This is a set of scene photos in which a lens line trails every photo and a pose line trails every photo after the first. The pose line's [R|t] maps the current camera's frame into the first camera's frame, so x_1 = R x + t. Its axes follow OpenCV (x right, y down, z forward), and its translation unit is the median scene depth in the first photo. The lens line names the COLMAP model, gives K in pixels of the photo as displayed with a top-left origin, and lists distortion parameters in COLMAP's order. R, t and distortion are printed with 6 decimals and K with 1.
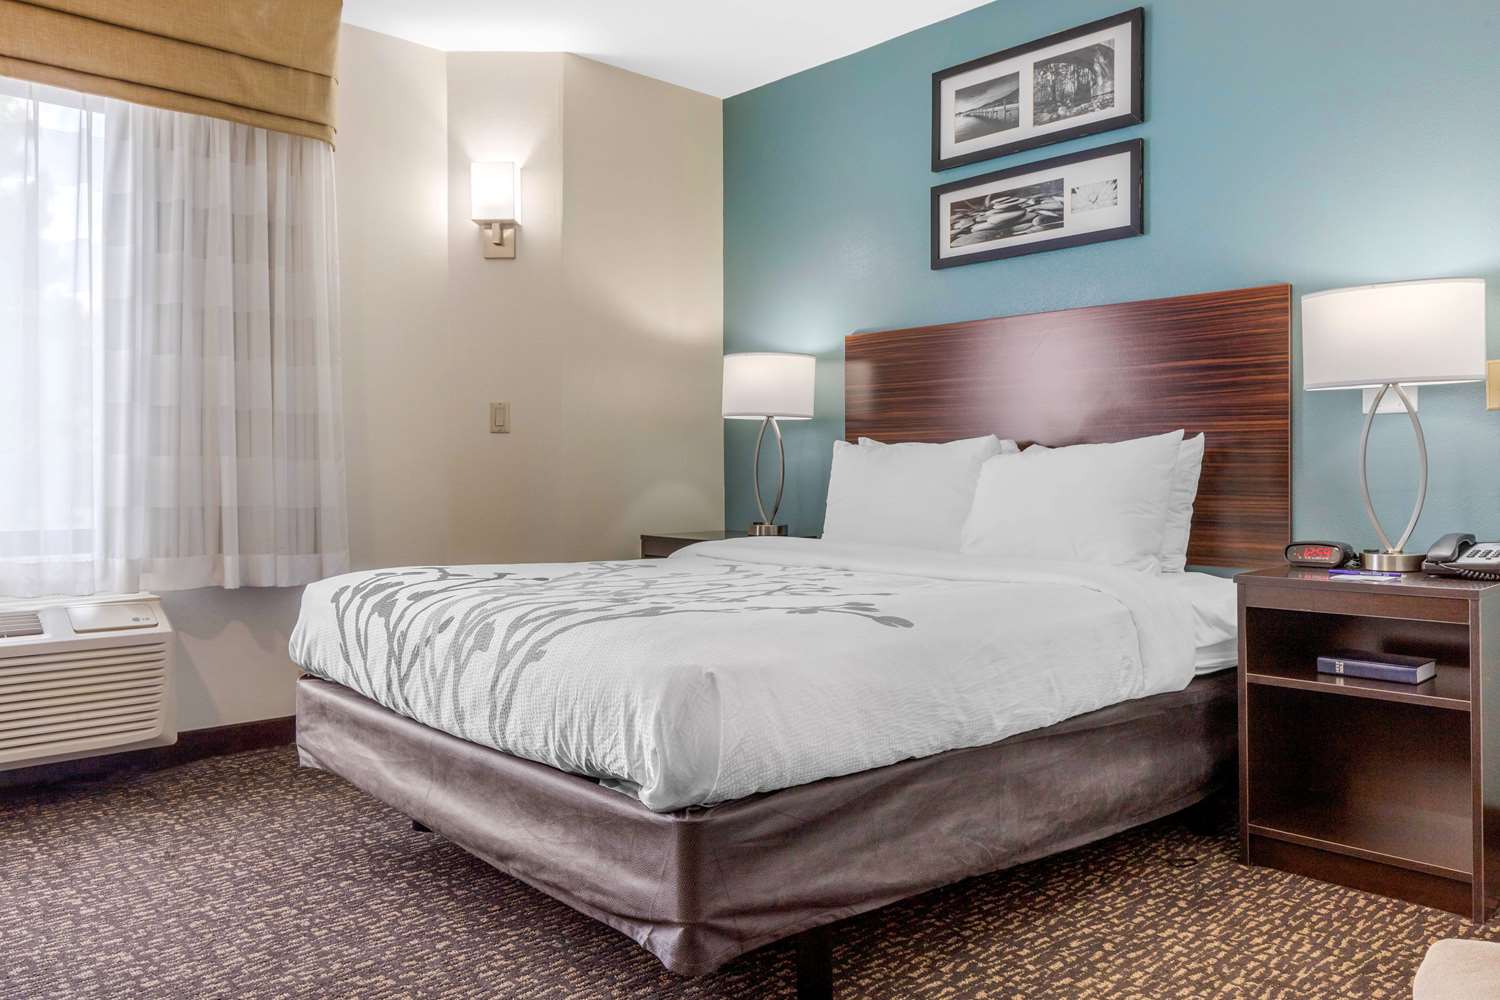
lens RADIAL K [[1038.7, 0, 750.0], [0, 1038.7, 500.0], [0, 0, 1]] dist [-0.010044, -0.001620]
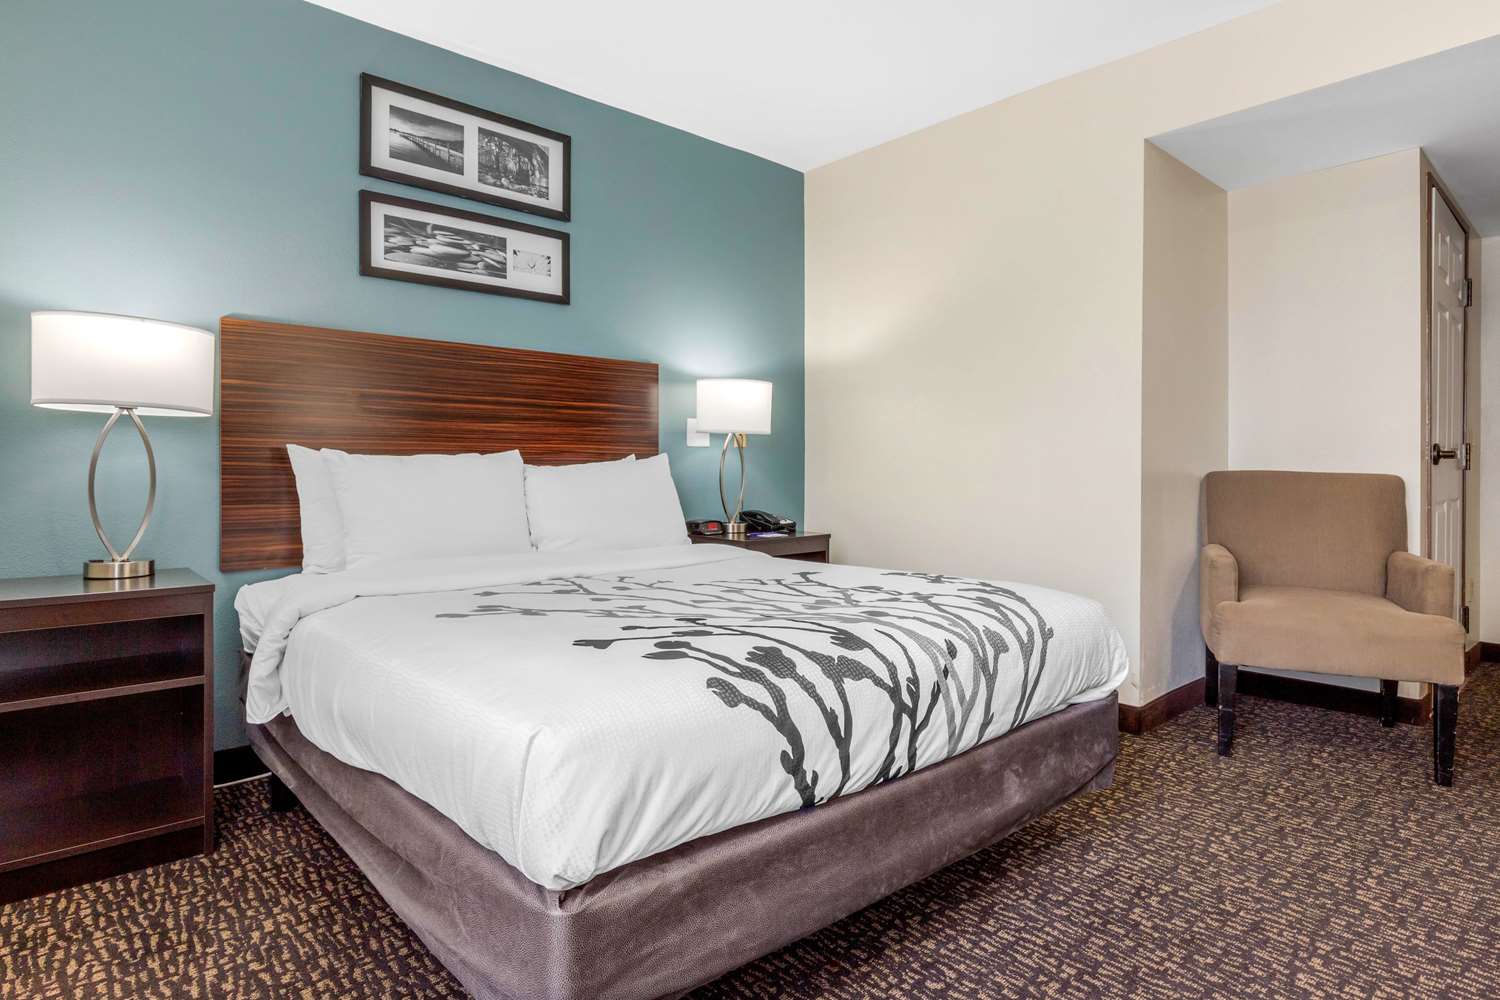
lens RADIAL K [[837.8, 0, 752.7], [0, 837.8, 488.1], [0, 0, 1]] dist [0.016596, -0.000331]
pose [[0.043551, -0.009844, 0.999003, -0.641360], [0.043078, 0.999040, 0.007967, -0.015869], [-0.998122, 0.042688, 0.043934, 0.663628]]
